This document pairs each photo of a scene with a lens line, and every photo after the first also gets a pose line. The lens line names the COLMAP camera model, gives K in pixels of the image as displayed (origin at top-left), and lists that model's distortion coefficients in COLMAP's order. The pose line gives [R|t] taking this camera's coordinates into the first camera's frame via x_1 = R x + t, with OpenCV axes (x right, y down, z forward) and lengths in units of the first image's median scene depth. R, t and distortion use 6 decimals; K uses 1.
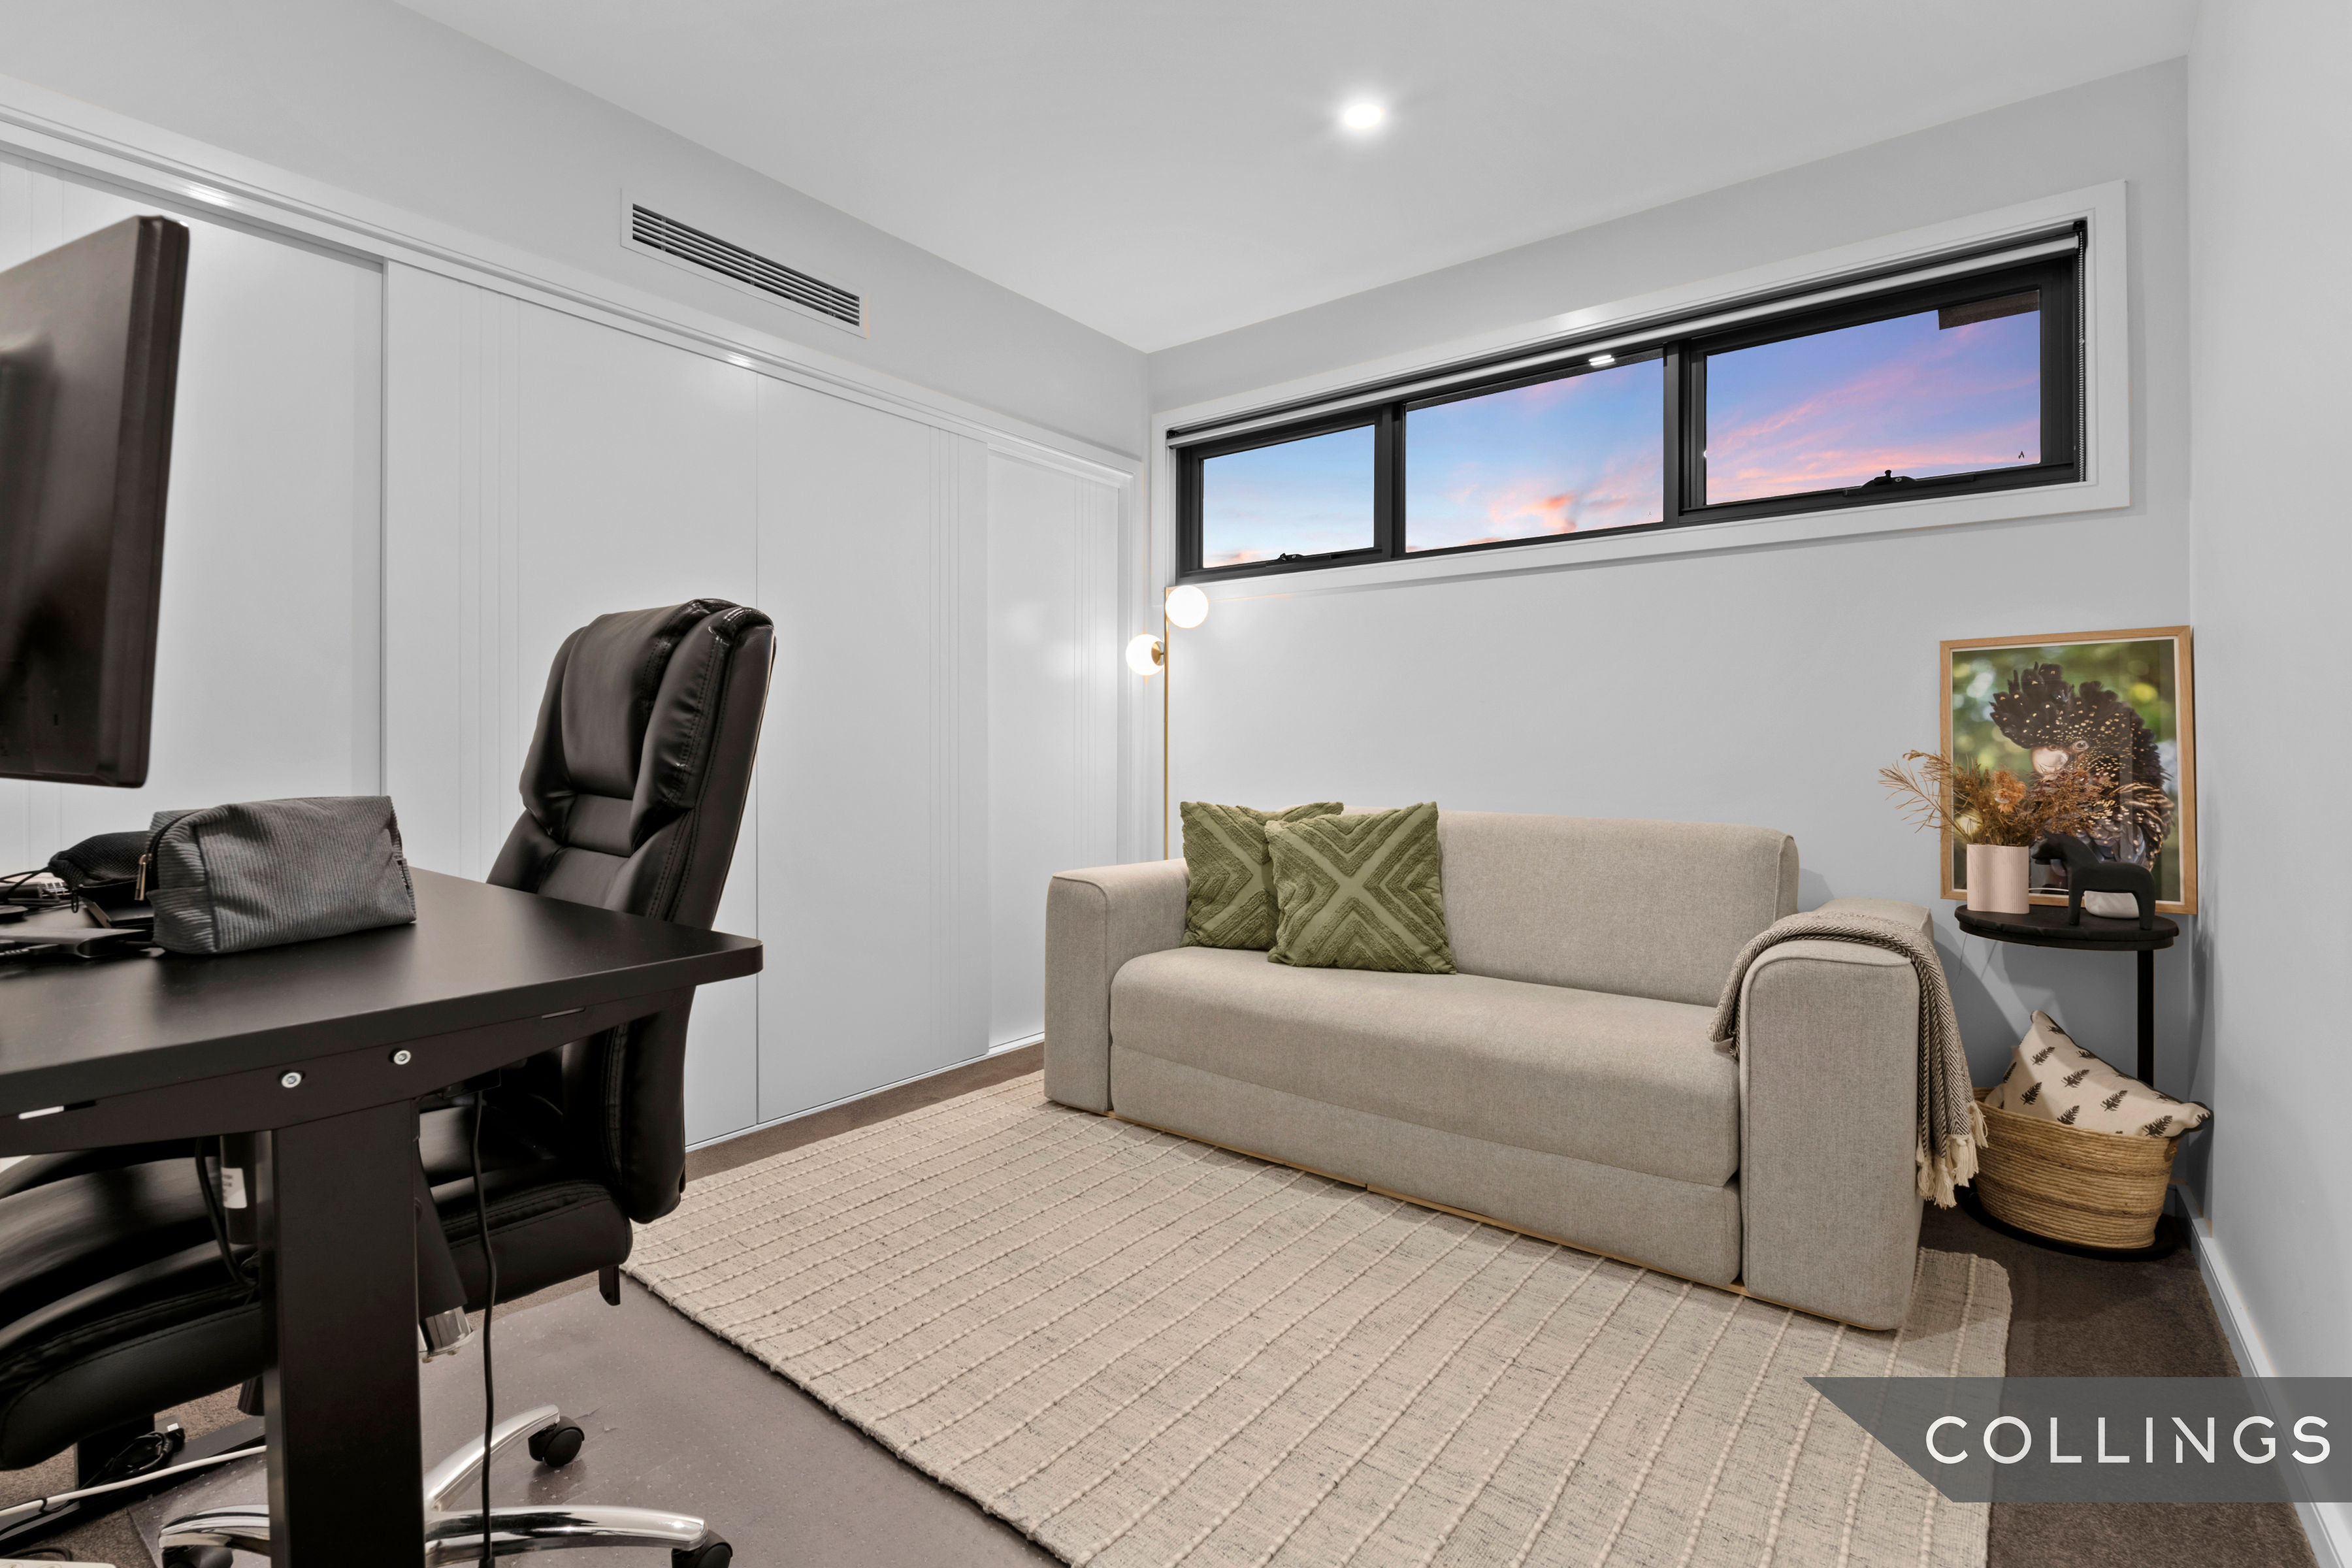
lens RADIAL K [[1027.3, 0, 1176.0], [0, 1027.3, 784.0], [0, 0, 1]] dist [0.000457, 0.000035]
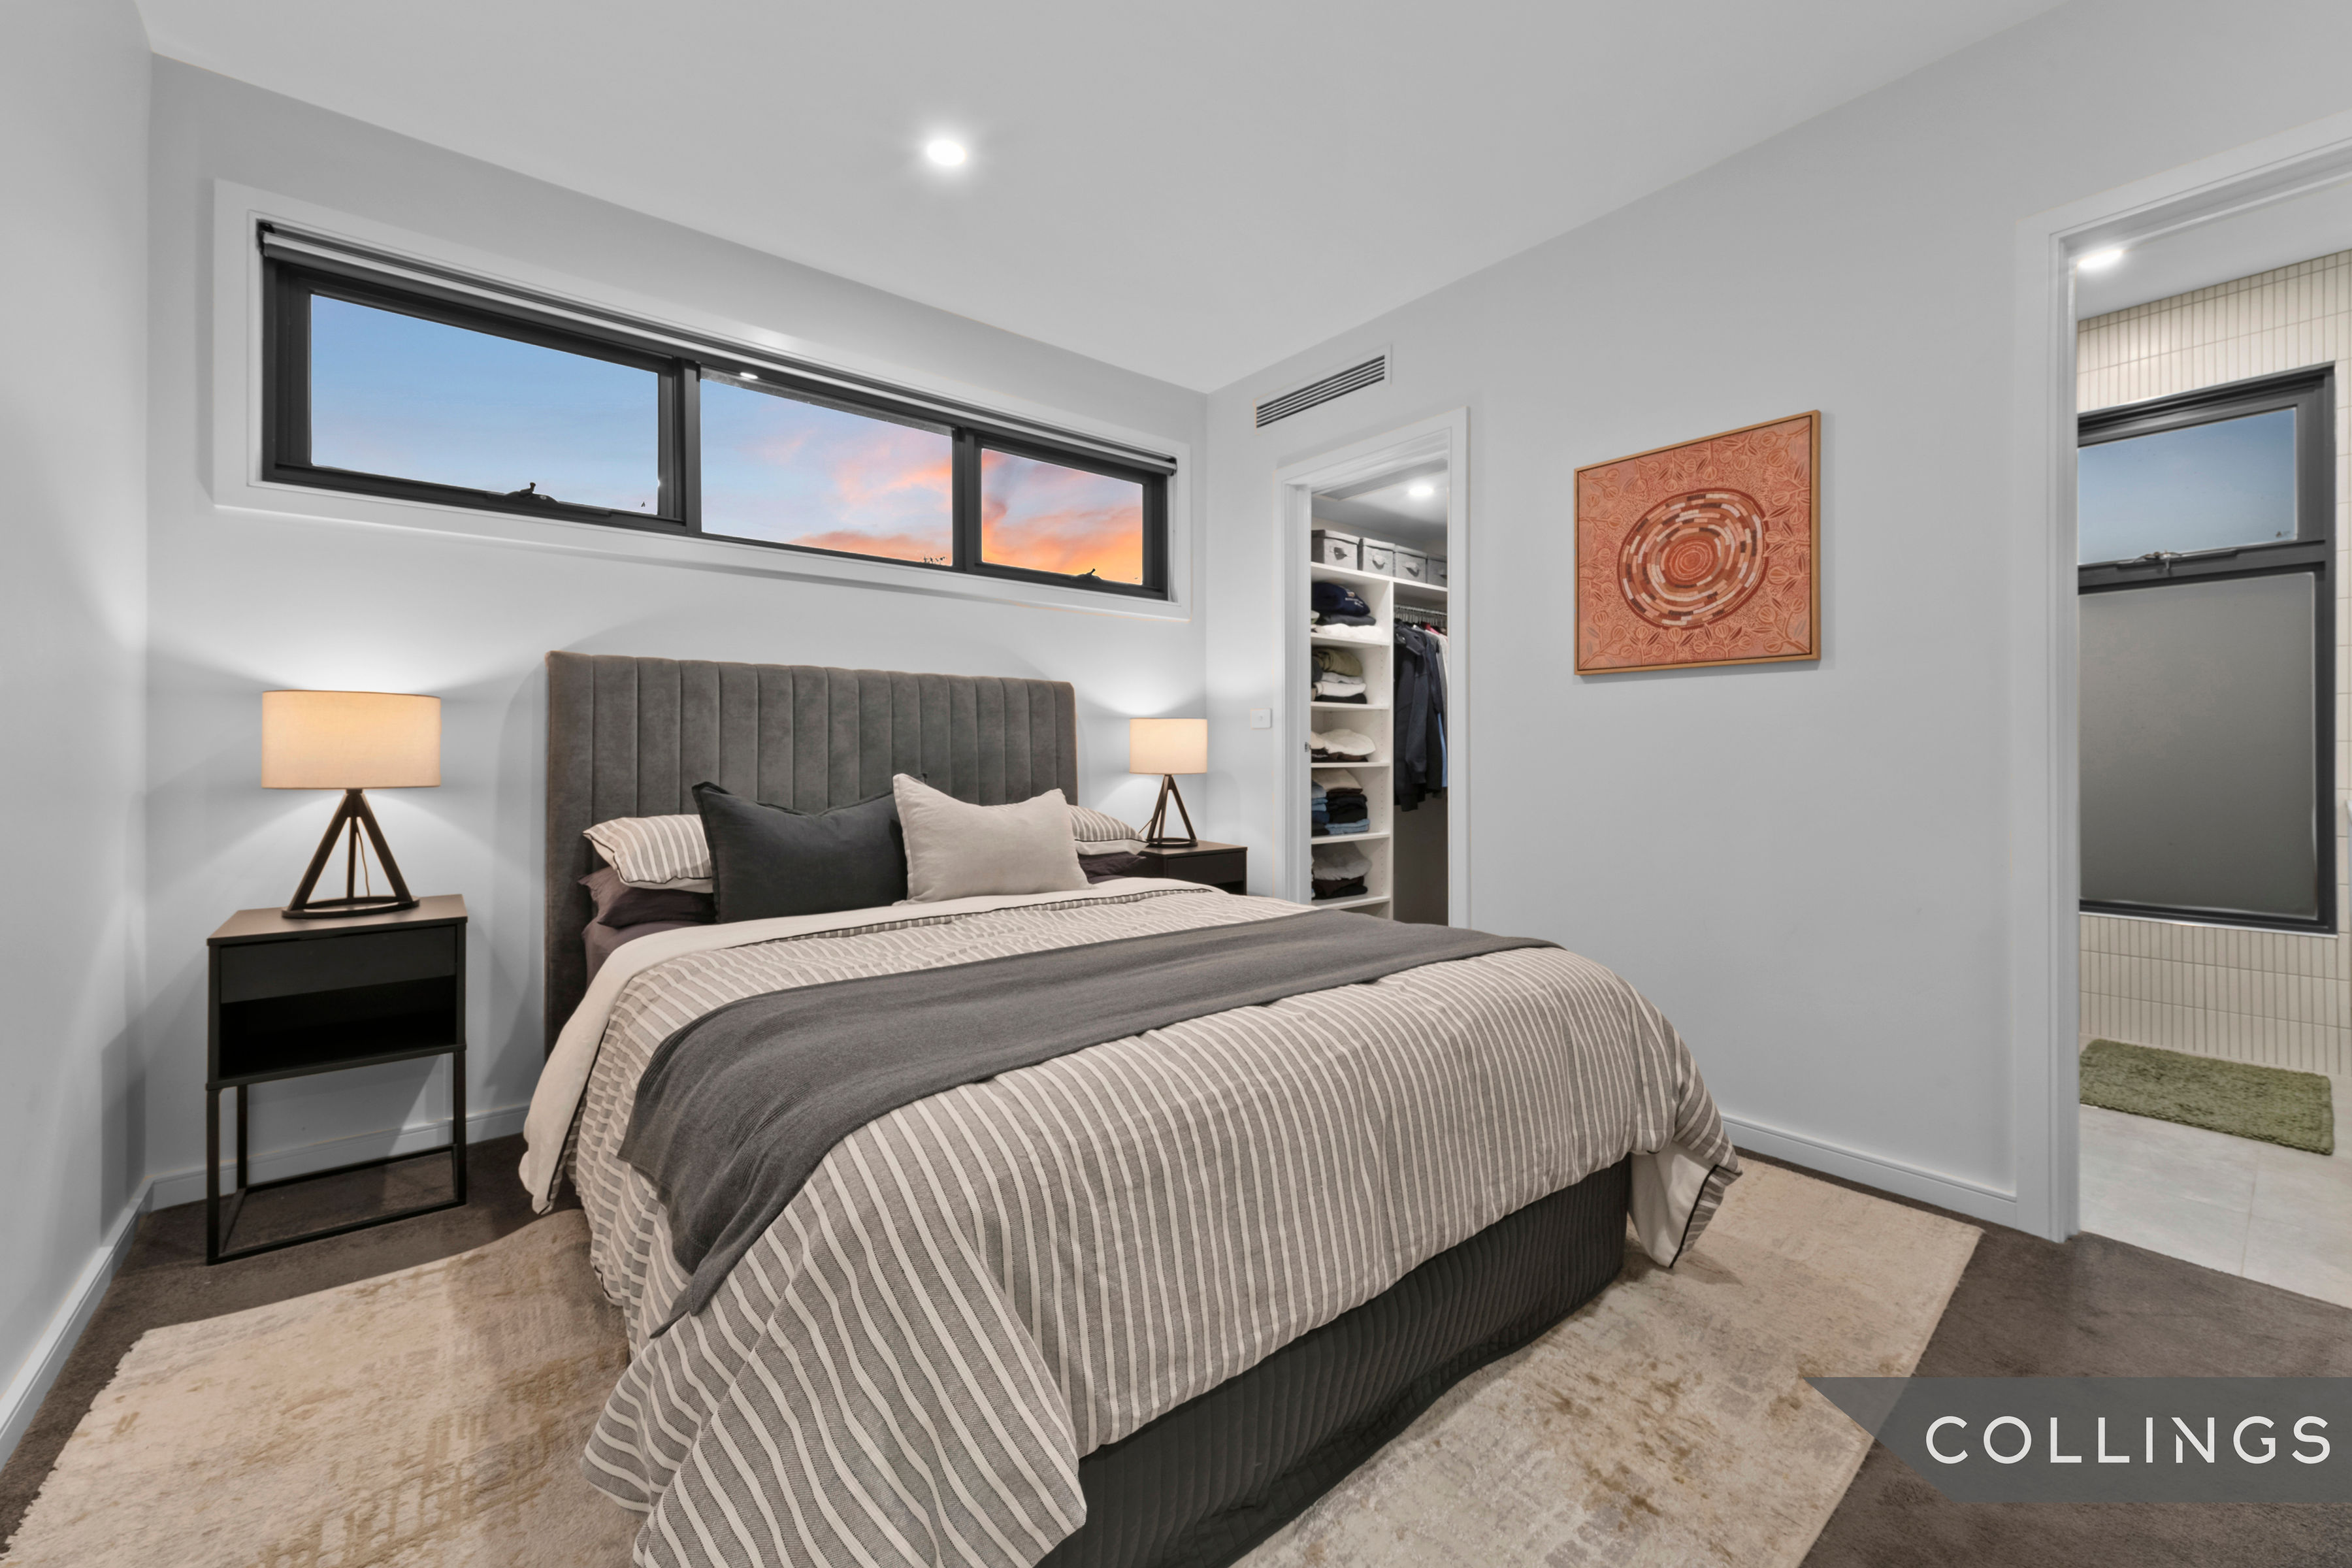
lens RADIAL K [[946.4, 0, 1181.1], [0, 946.4, 777.6], [0, 0, 1]] dist [0.000188, -0.000124]
pose [[0.214543, -0.036535, 0.976031, -0.496640], [0.031369, 0.999042, 0.030501, -0.024048], [-0.976211, 0.024073, 0.215484, 0.416750]]
